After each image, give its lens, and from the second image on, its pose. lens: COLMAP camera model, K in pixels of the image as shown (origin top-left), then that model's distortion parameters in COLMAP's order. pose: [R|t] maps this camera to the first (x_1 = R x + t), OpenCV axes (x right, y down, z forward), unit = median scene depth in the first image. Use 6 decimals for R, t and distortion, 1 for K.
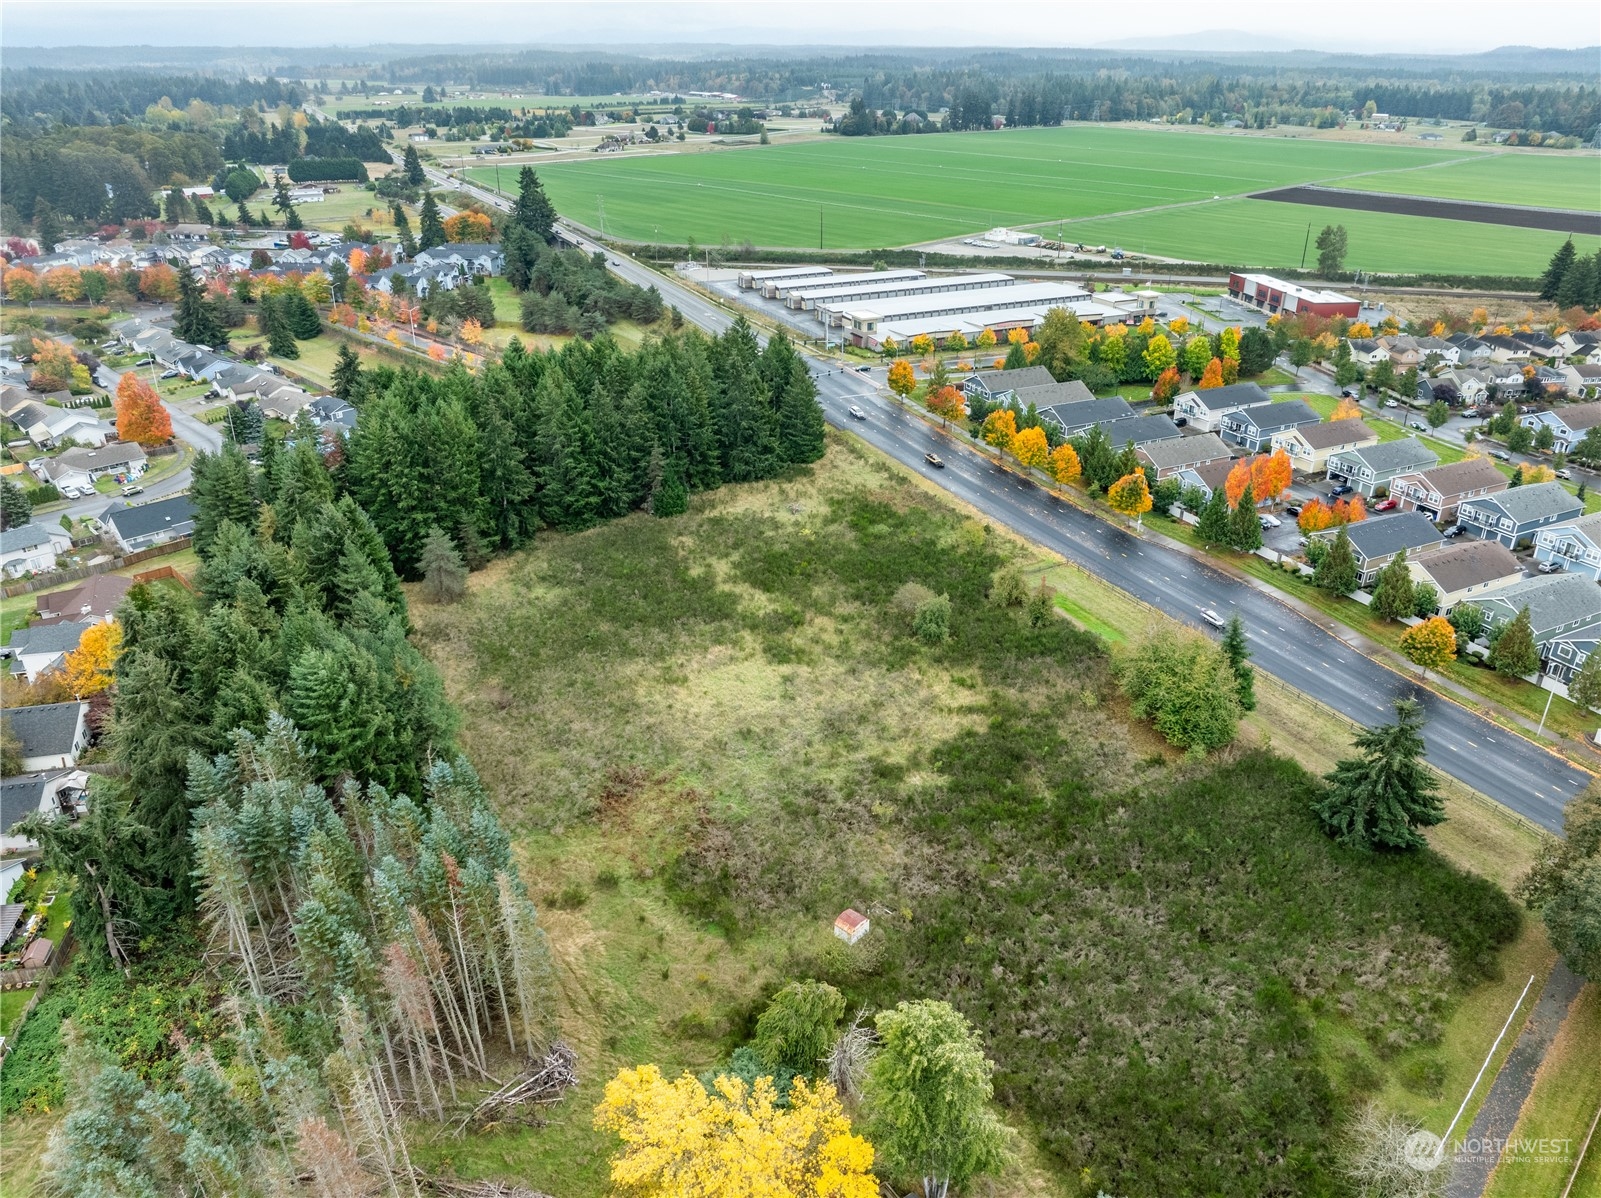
lens RADIAL K [[1113.4, 0, 807.1], [0, 1113.4, 626.3], [0, 0, 1]] dist [-0.039022, 0.000661]
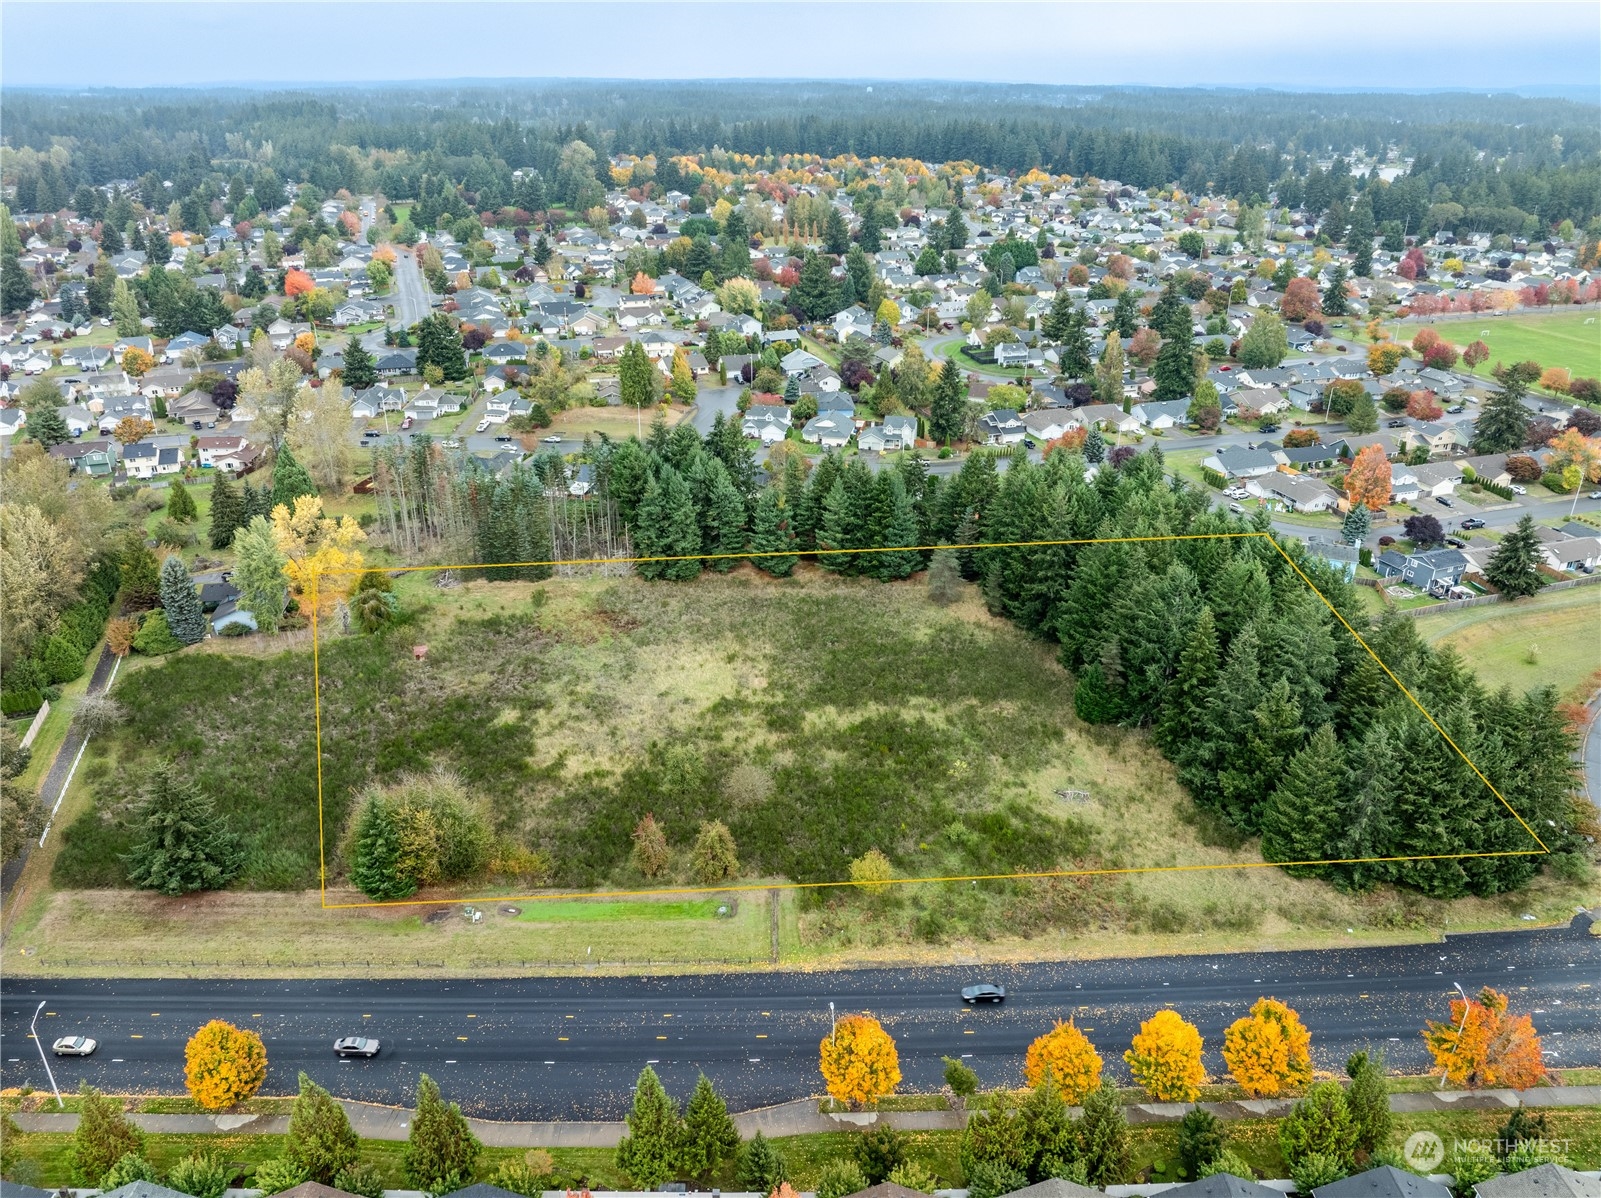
lens RADIAL K [[1113.4, 0, 807.1], [0, 1113.4, 626.3], [0, 0, 1]] dist [-0.039022, 0.000661]
pose [[-0.424622, 0.402306, -0.811077, 0.666097], [-0.423501, 0.703541, 0.570682, -0.572385], [0.800214, 0.585816, -0.128362, 0.943724]]
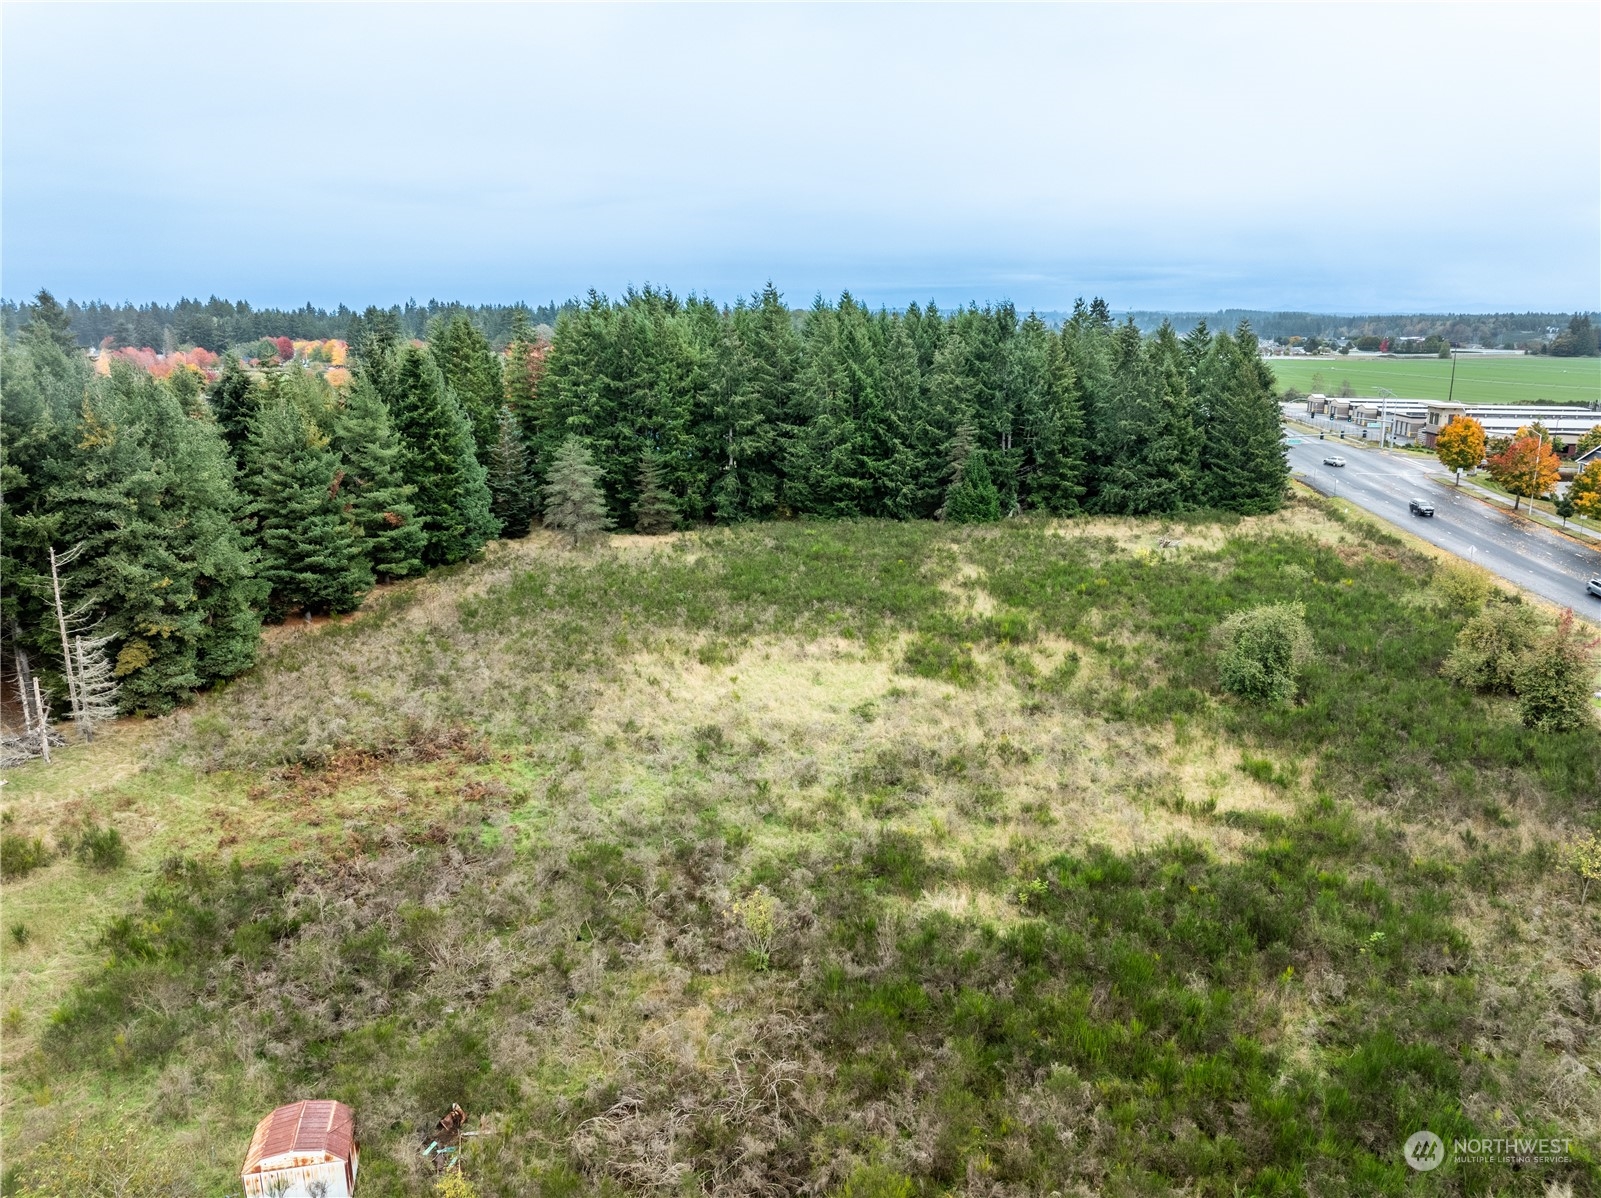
lens RADIAL K [[1126.1, 0, 807.5], [0, 1126.1, 596.4], [0, 0, 1]] dist [-0.037532, -0.004067]
pose [[0.835510, 0.128849, -0.534155, 0.165120], [-0.254396, 0.952363, -0.168190, 0.078529], [0.487038, 0.276411, 0.828487, 0.434020]]
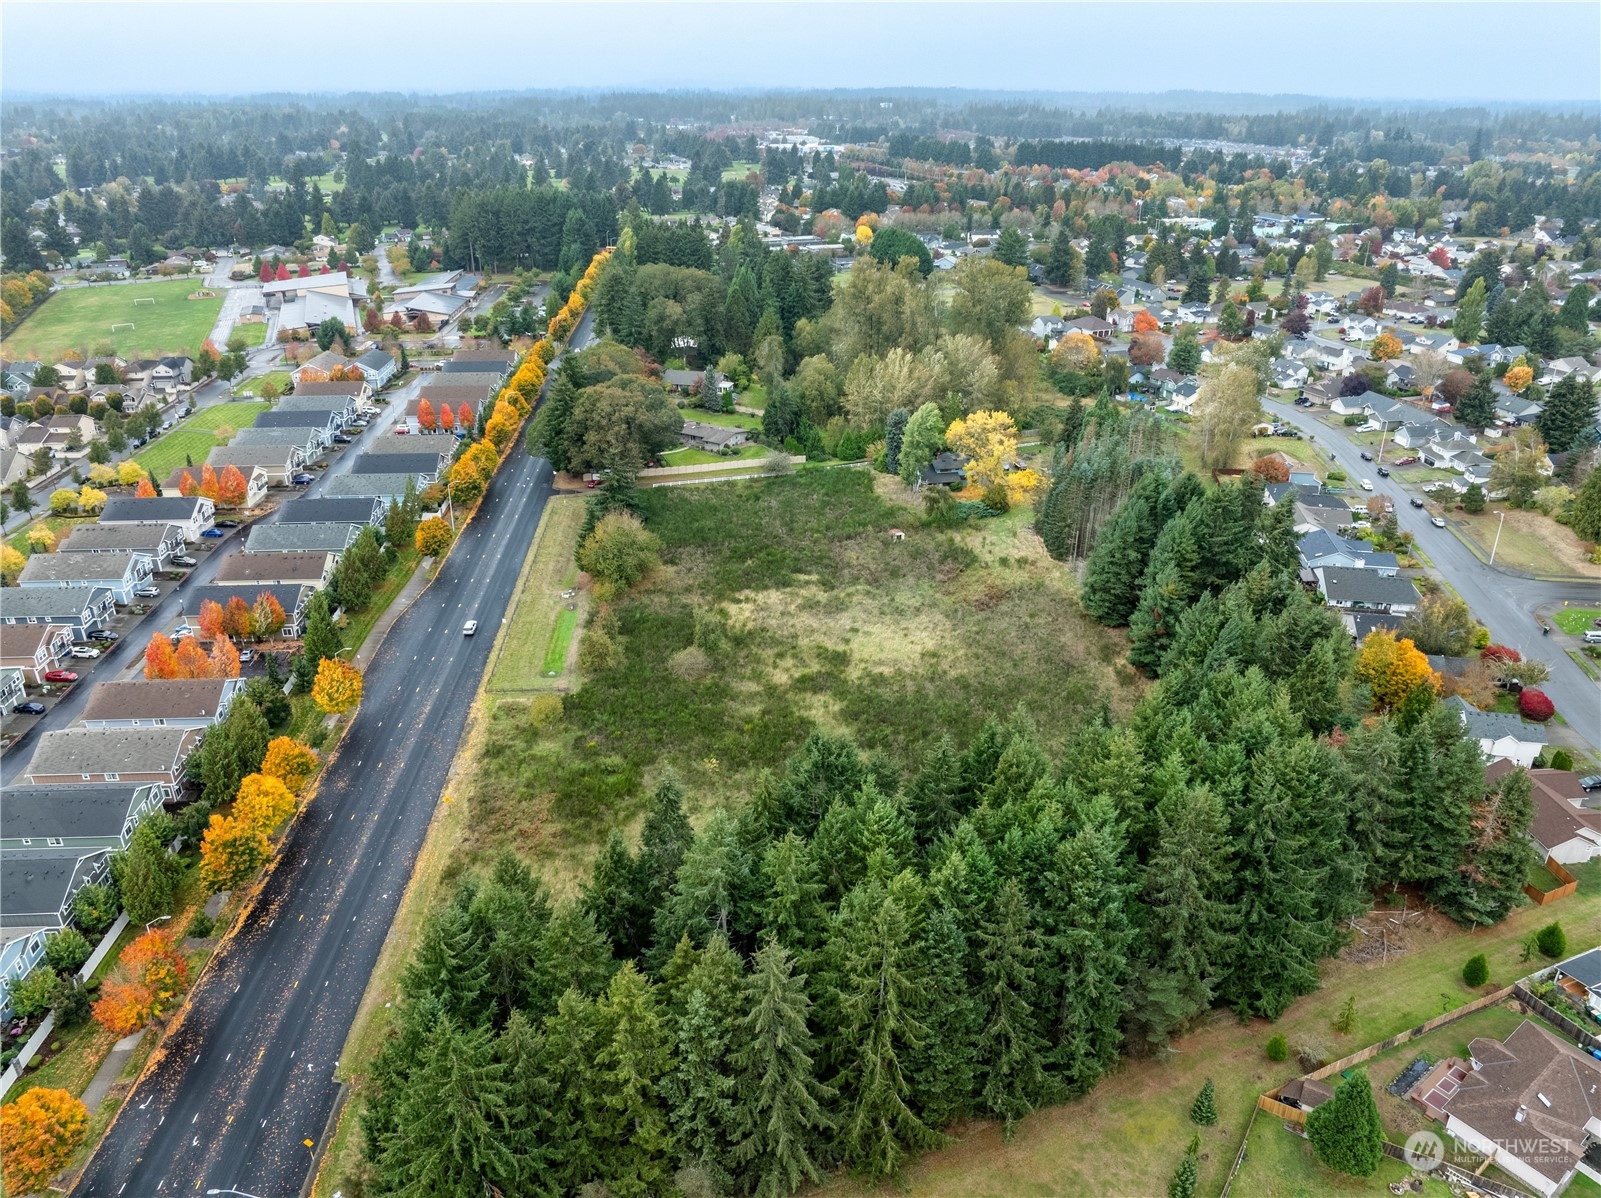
lens RADIAL K [[1118.4, 0, 809.5], [0, 1118.4, 604.6], [0, 0, 1]] dist [-0.045251, 0.014601]
pose [[-0.924500, -0.167429, 0.342444, -0.319223], [0.170413, 0.622054, 0.764204, -0.749776], [-0.340969, 0.764864, -0.546556, 1.313124]]
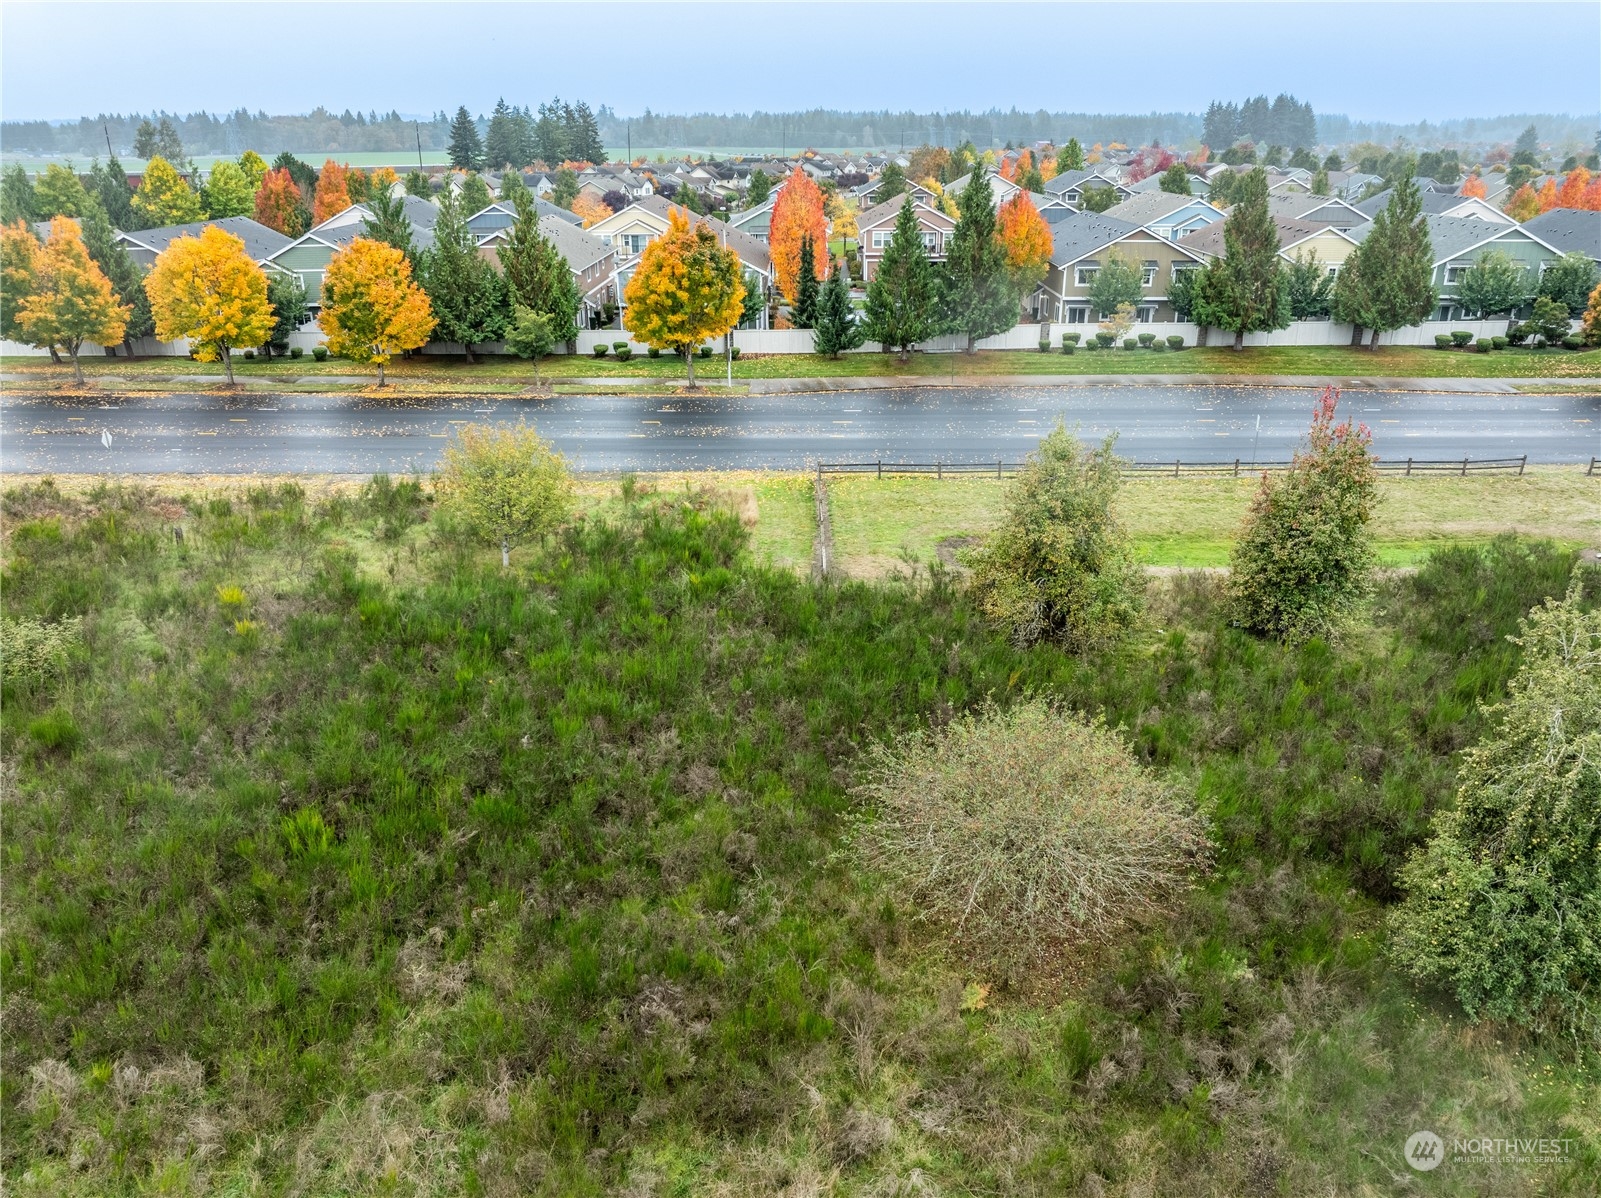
lens RADIAL K [[1118.4, 0, 809.5], [0, 1118.4, 604.6], [0, 0, 1]] dist [-0.045251, 0.014601]
pose [[0.437862, -0.344450, 0.830440, -0.009998], [0.410284, 0.898458, 0.156334, -0.068536], [-0.799965, 0.272264, 0.534723, 0.826778]]
